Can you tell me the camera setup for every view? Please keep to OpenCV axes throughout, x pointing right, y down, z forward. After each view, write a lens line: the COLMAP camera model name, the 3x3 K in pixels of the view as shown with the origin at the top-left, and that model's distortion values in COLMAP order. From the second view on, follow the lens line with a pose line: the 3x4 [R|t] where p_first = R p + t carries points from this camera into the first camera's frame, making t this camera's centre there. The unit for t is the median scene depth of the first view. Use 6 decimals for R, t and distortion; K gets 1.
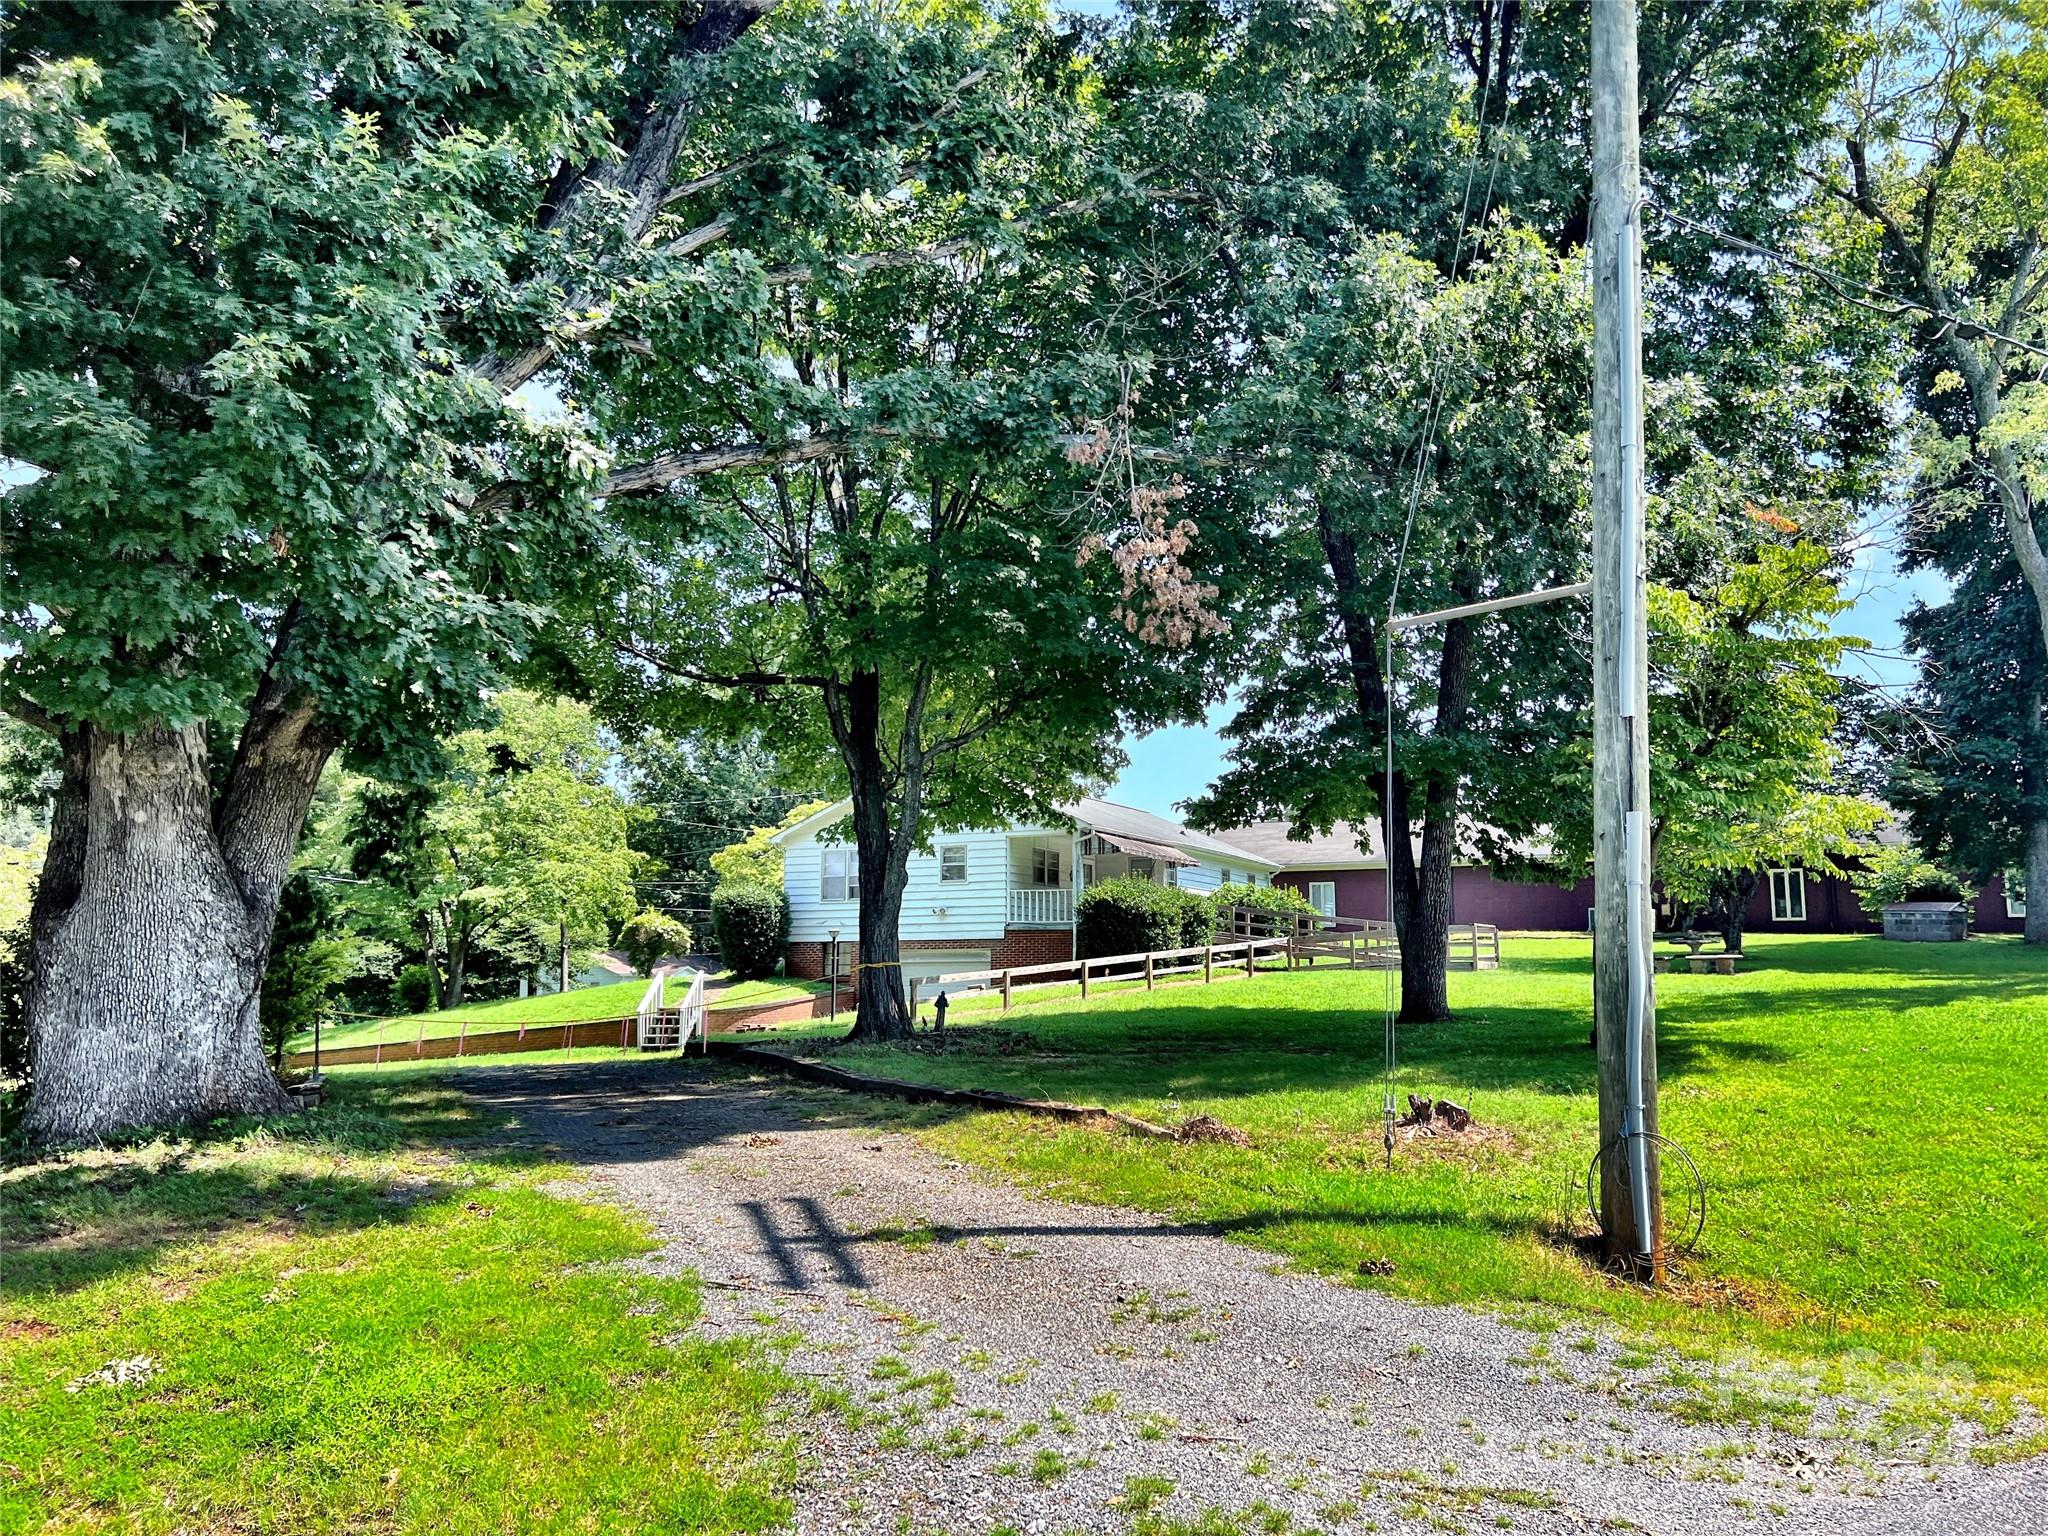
lens RADIAL K [[1557.0, 0, 1027.9], [0, 1557.0, 769.0], [0, 0, 1]] dist [0.055822, -0.057725]
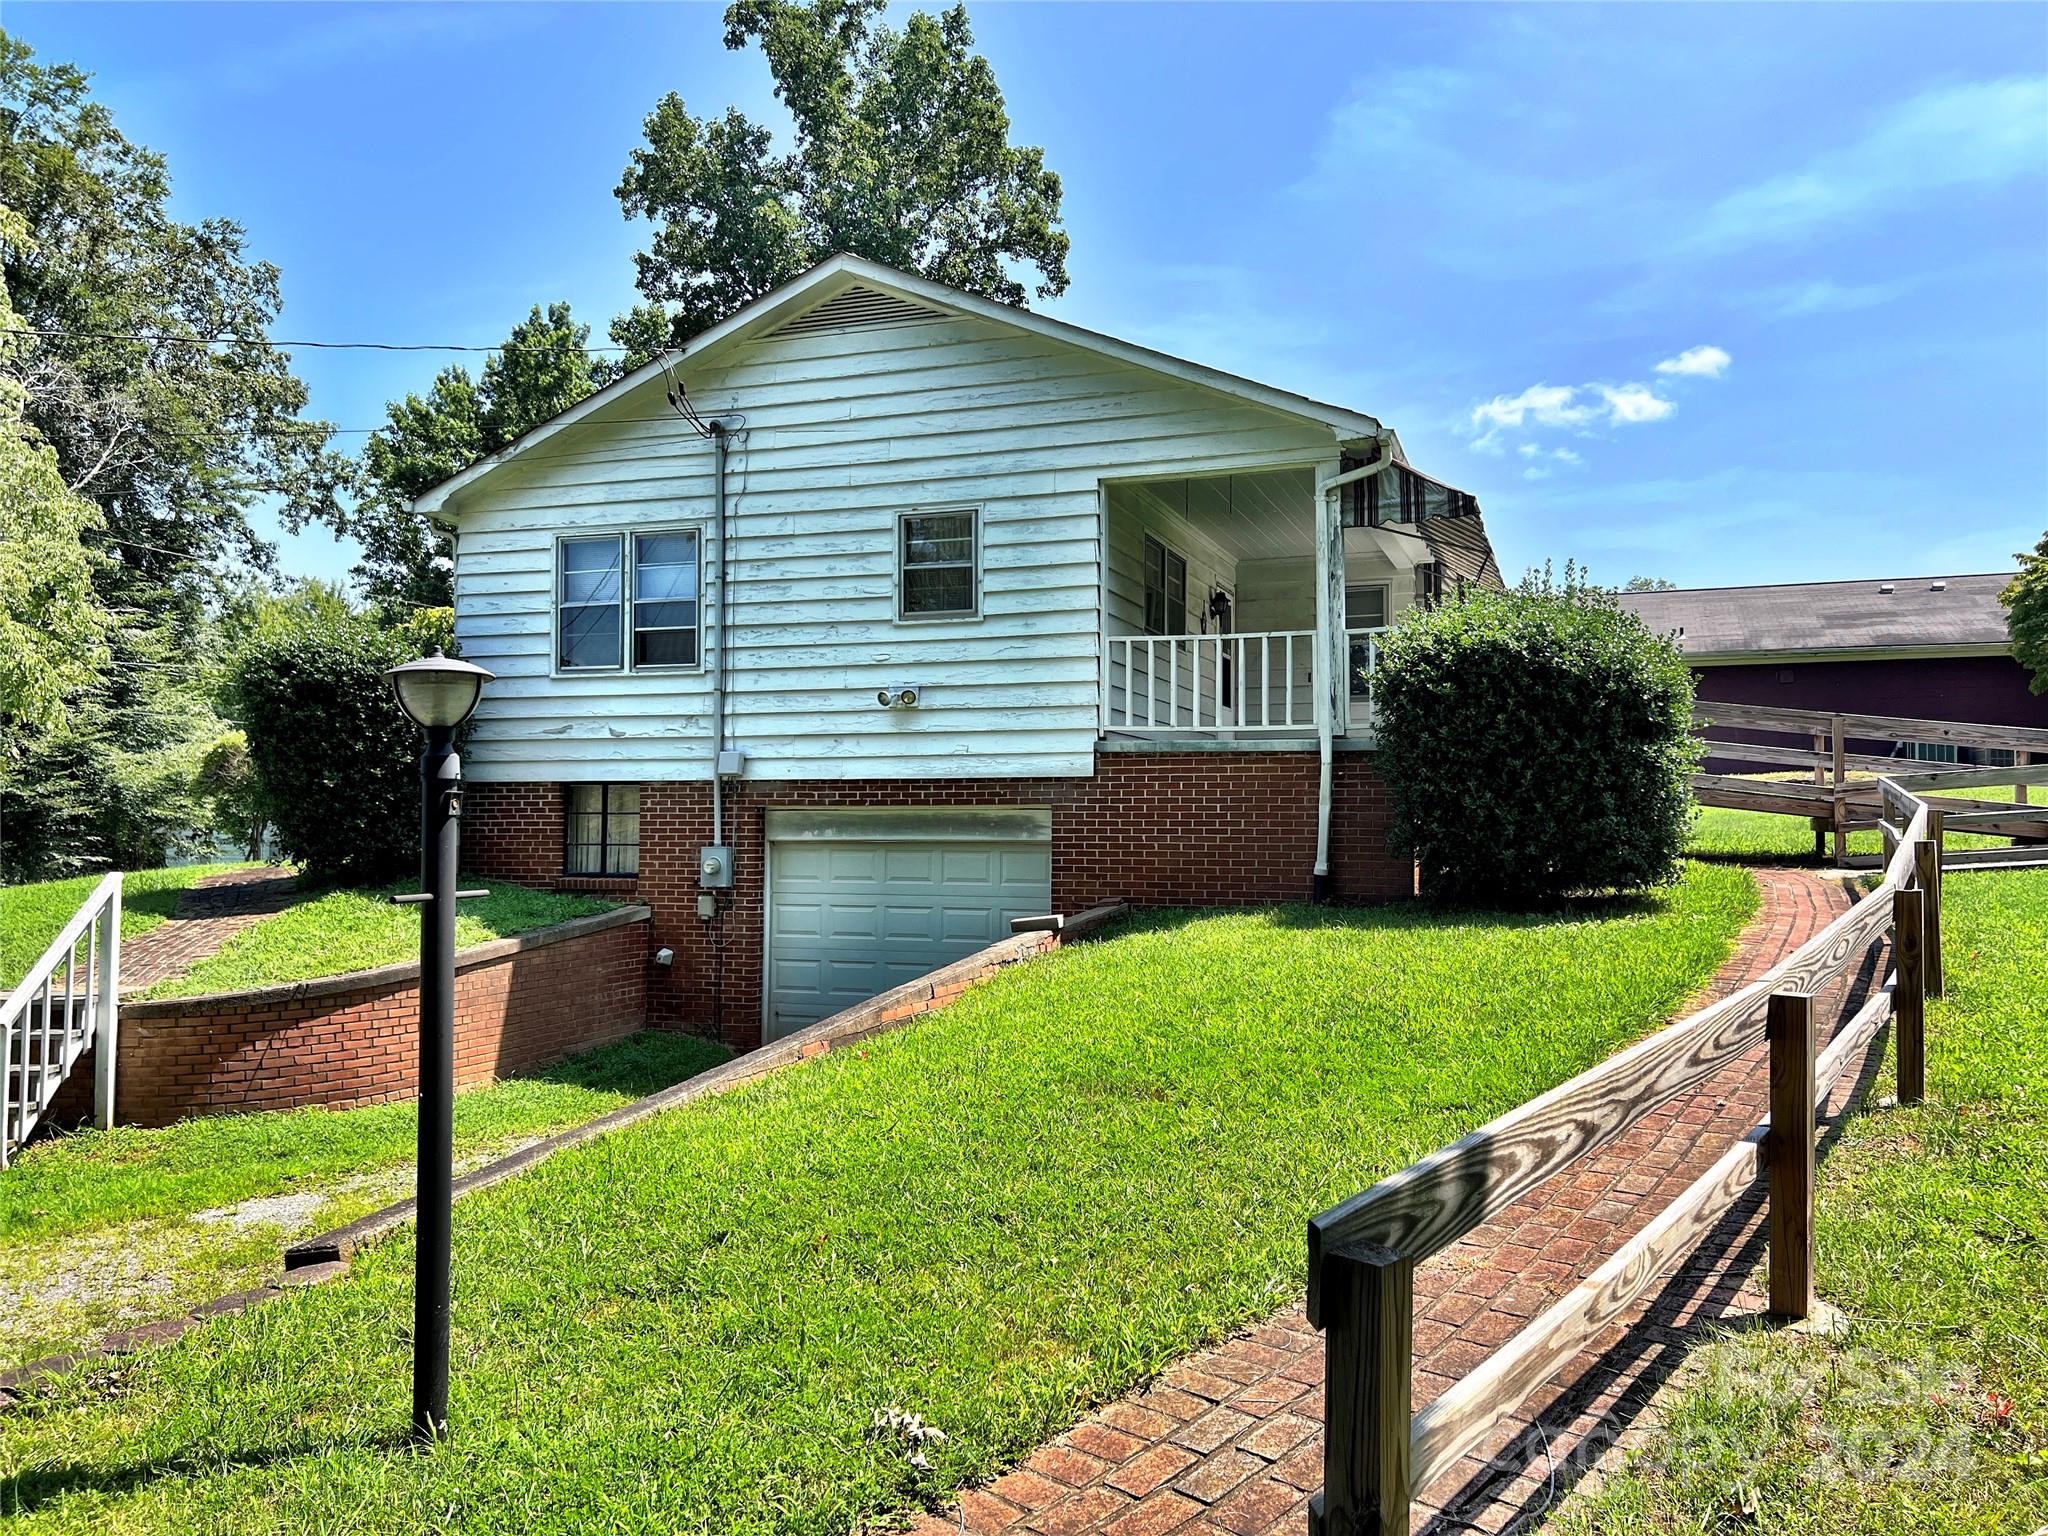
lens RADIAL K [[1557.0, 0, 1029.5], [0, 1557.0, 785.5], [0, 0, 1]] dist [0.055822, -0.057725]
pose [[0.992904, 0.006141, 0.118763, -0.066434], [-0.018956, 0.994070, 0.107080, 0.070979], [-0.117401, -0.108571, 0.987132, 0.630648]]
